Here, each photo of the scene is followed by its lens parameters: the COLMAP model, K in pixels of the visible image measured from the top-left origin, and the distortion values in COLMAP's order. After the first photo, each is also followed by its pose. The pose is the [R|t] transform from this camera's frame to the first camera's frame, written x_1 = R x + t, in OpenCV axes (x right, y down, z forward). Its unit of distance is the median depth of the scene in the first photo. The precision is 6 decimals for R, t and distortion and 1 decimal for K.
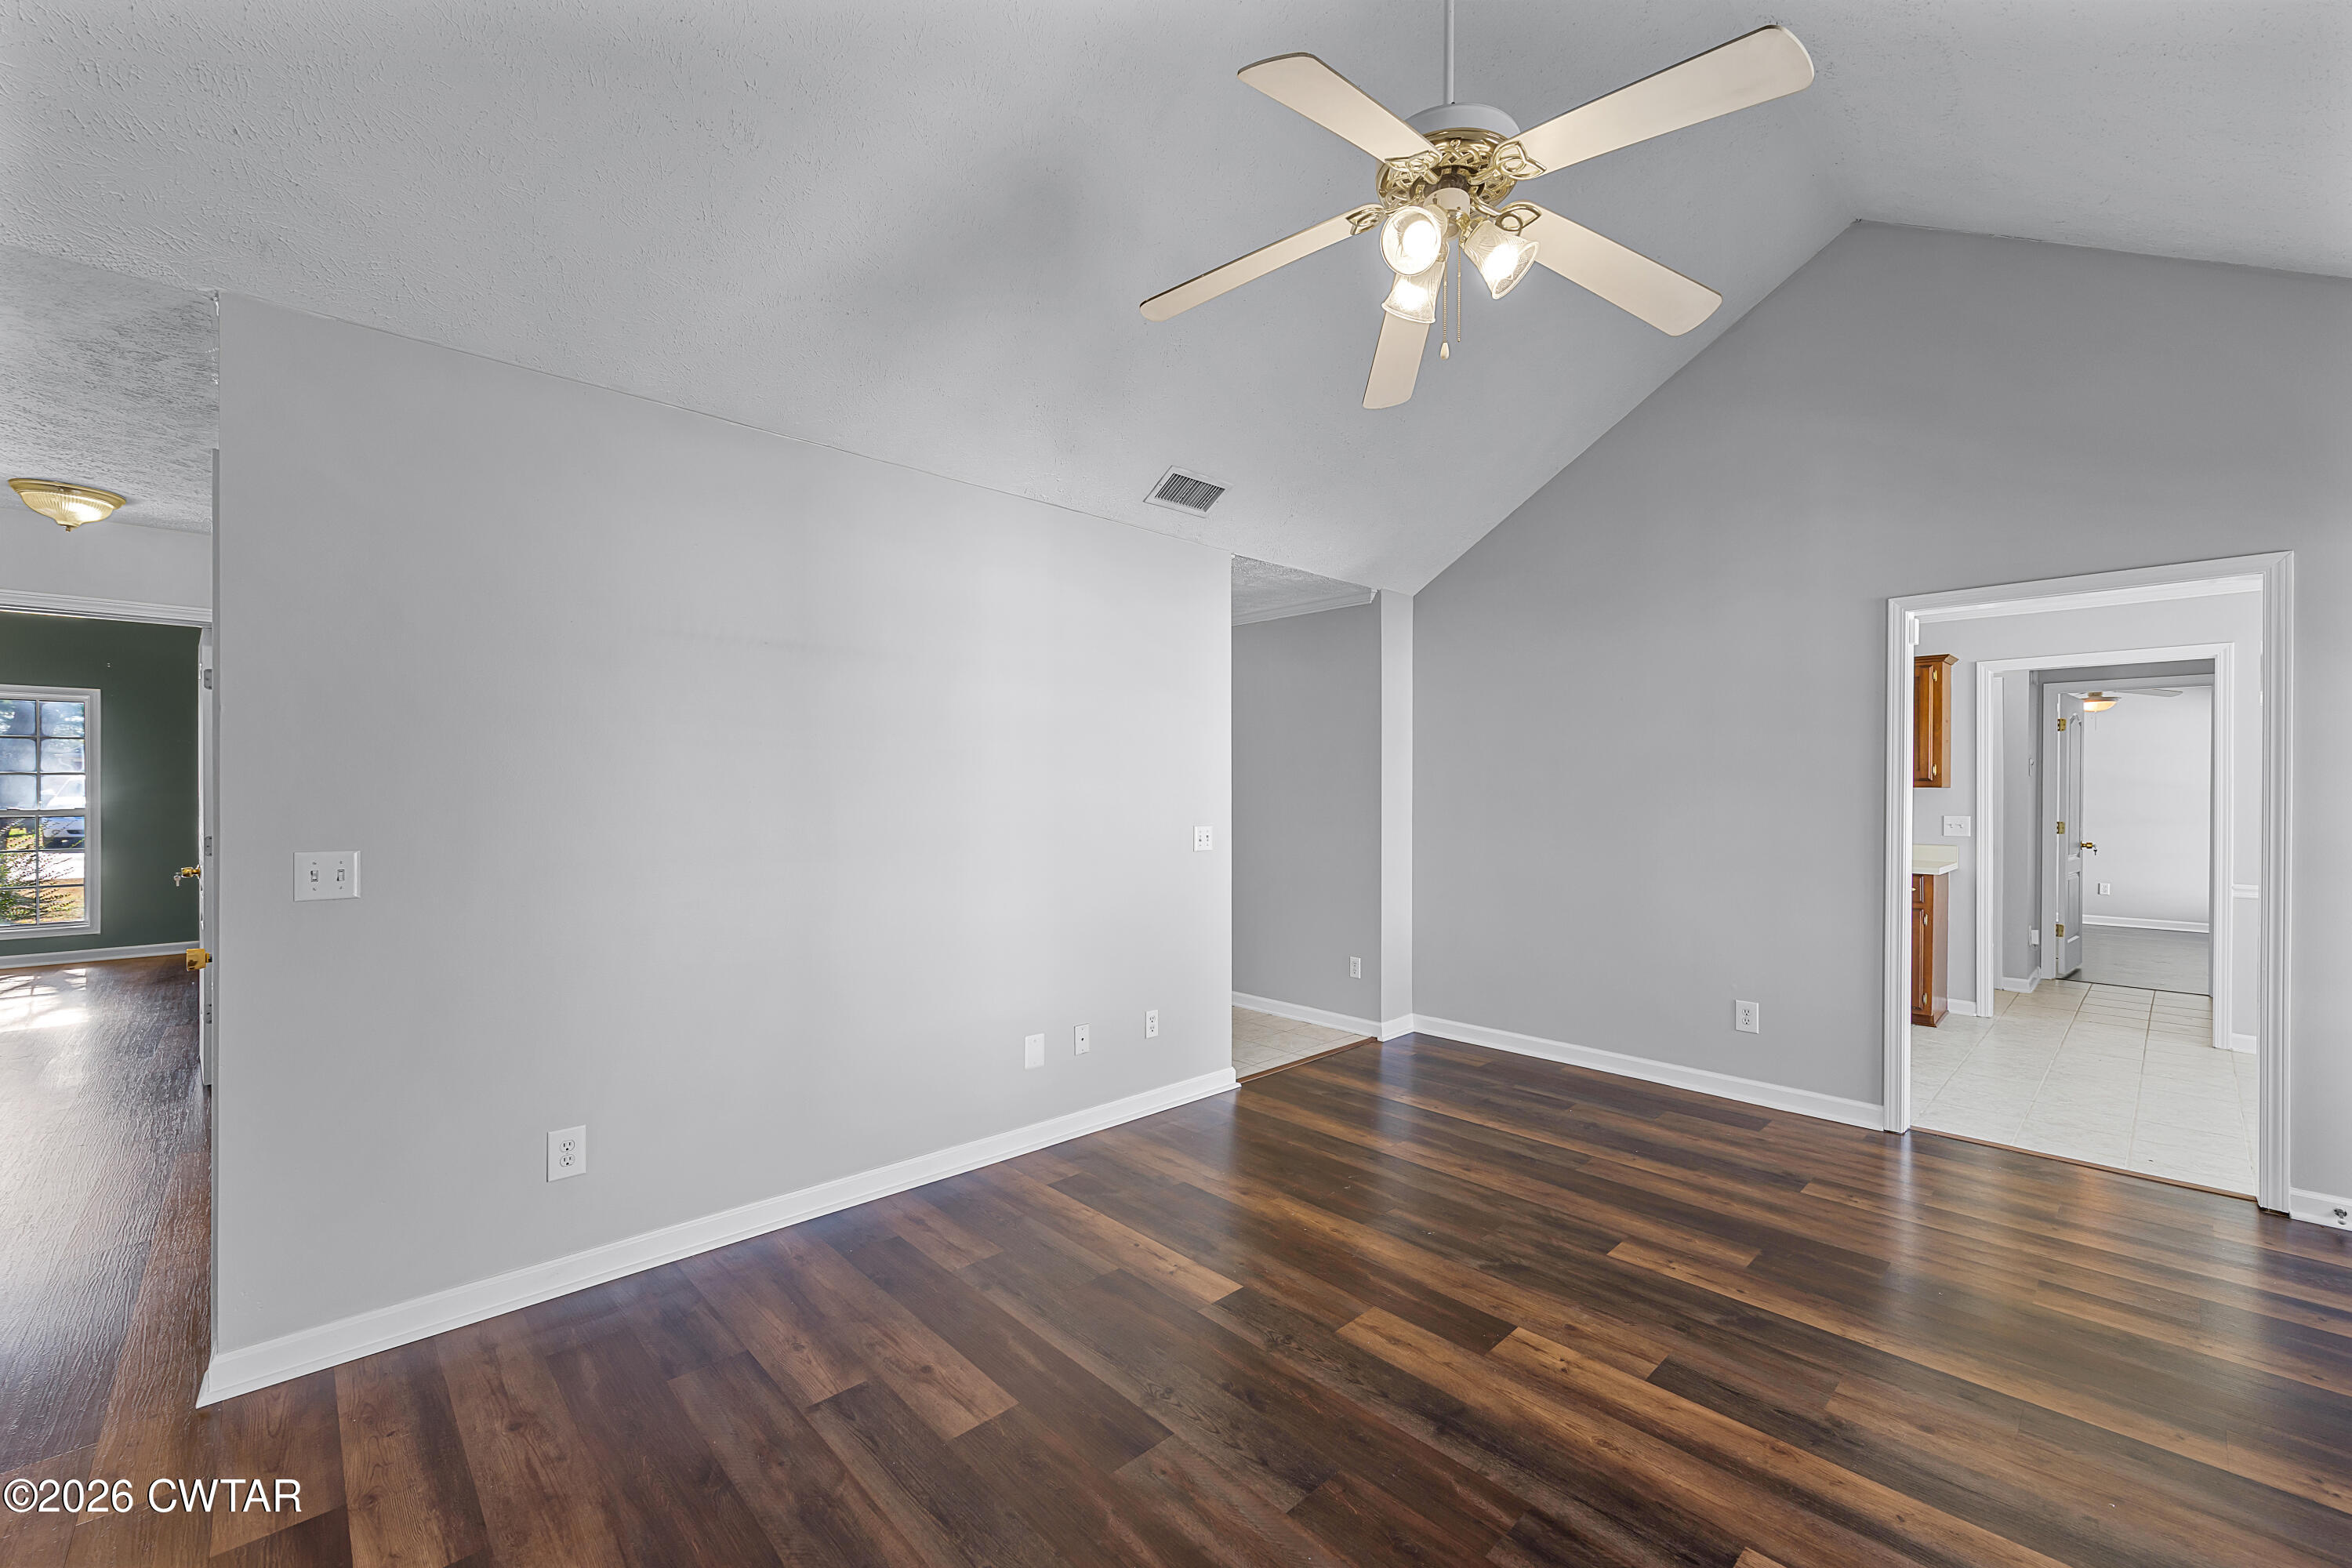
lens RADIAL K [[947.1, 0, 1167.3], [0, 947.1, 788.8], [0, 0, 1]] dist [-0.000202, 0.000333]
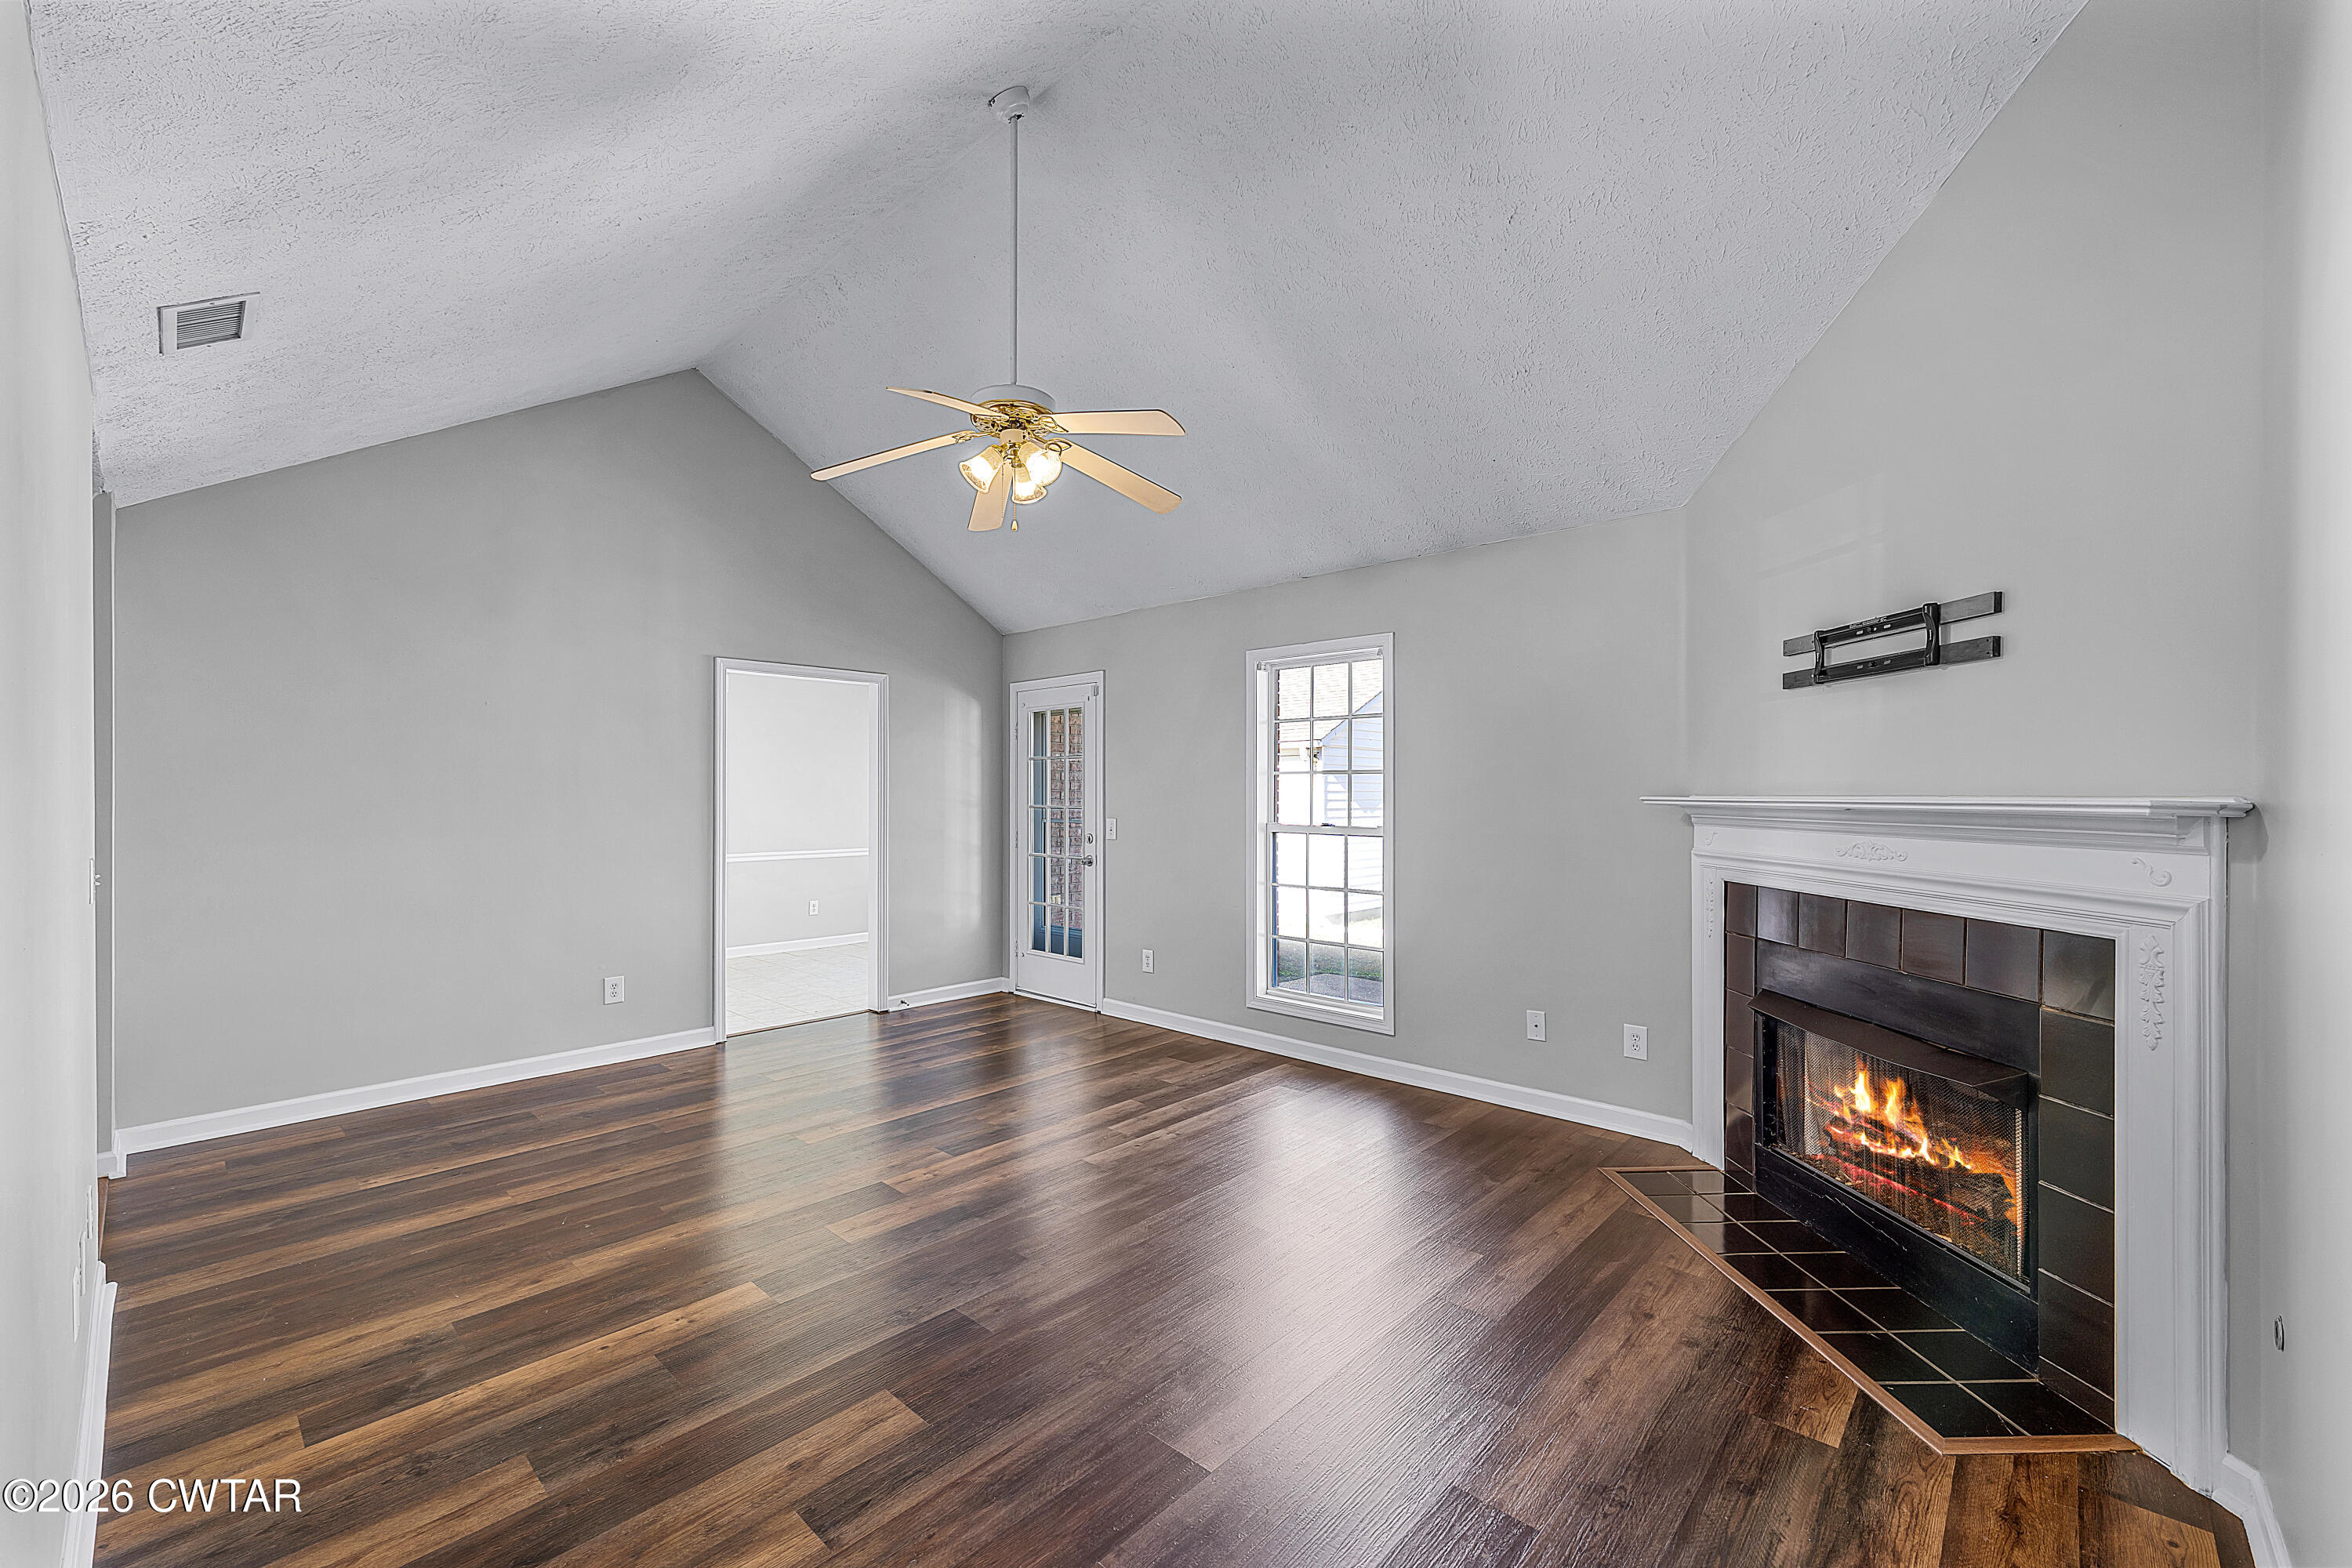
lens RADIAL K [[947.1, 0, 1195.5], [0, 947.1, 788.0], [0, 0, 1]] dist [-0.000202, 0.000333]
pose [[-0.082798, 0.008192, 0.996533, -0.995269], [-0.001766, 0.999963, -0.008367, -0.002872], [-0.996565, -0.002453, -0.082781, 0.608392]]
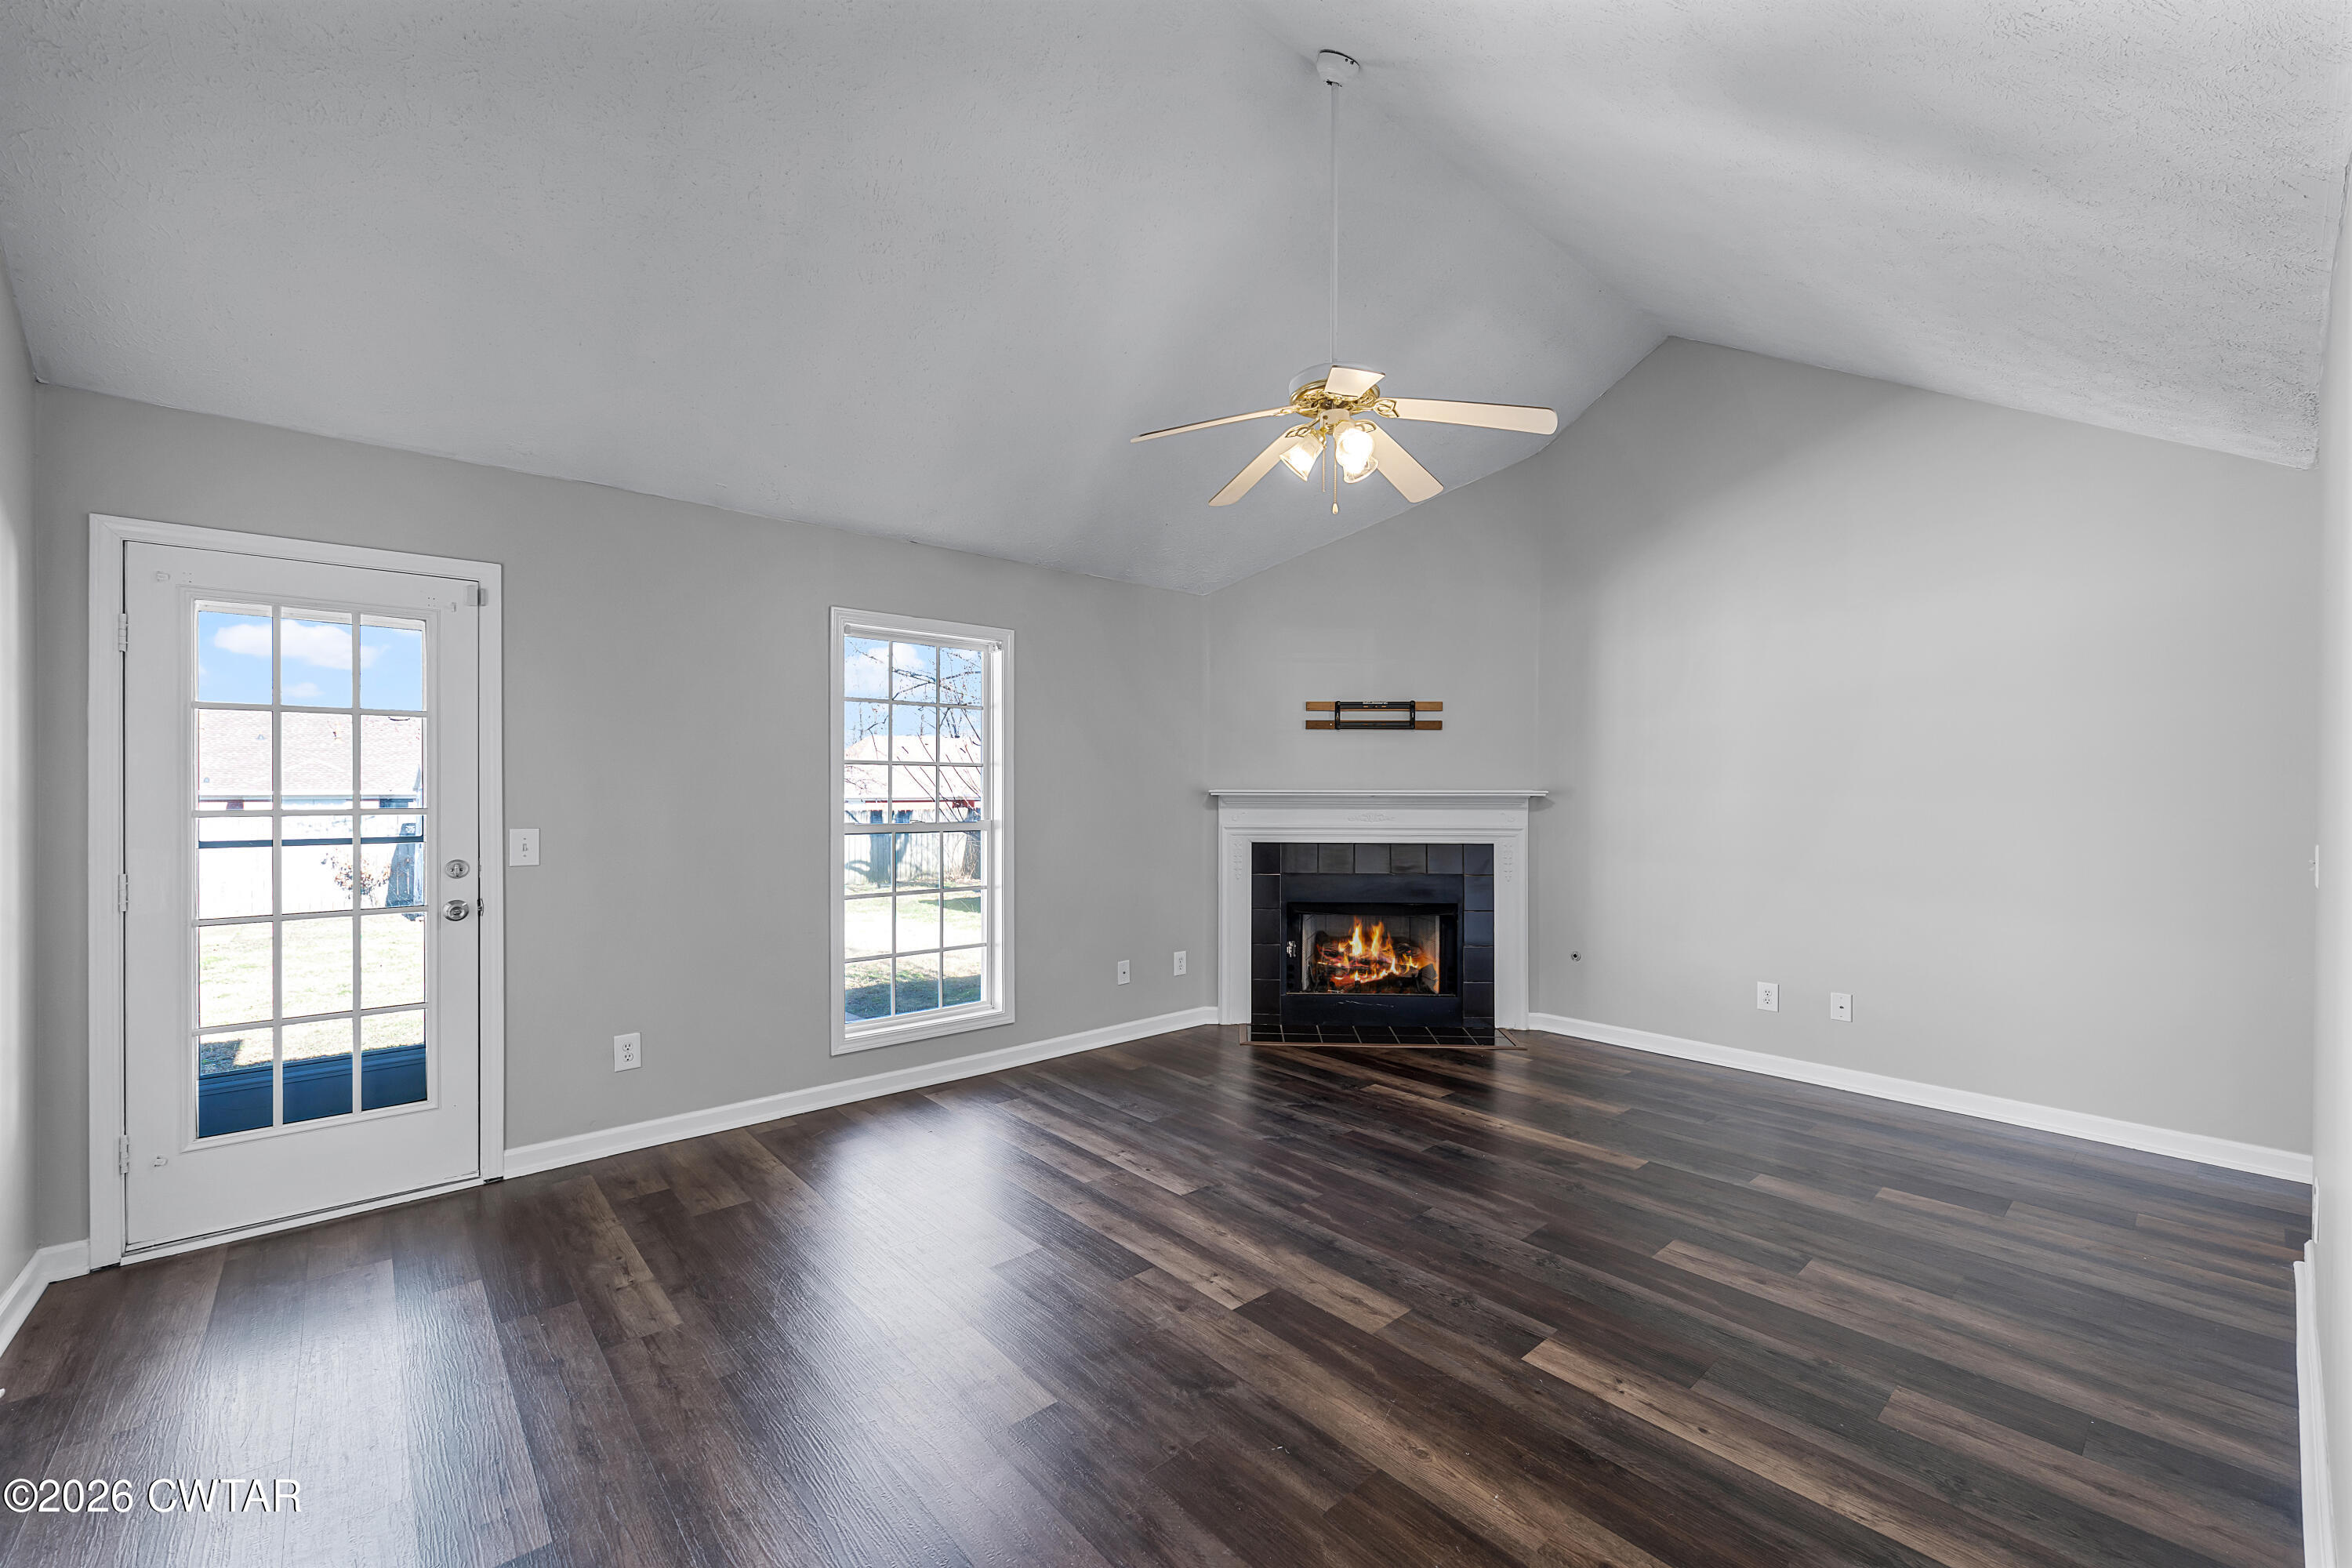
lens RADIAL K [[947.1, 0, 1174.7], [0, 947.1, 780.0], [0, 0, 1]] dist [-0.000202, 0.000333]
pose [[-0.999476, 0.001726, 0.032308, 0.371036], [0.001200, 0.999866, -0.016311, 0.008433], [-0.032332, -0.016263, -0.999345, 1.897014]]
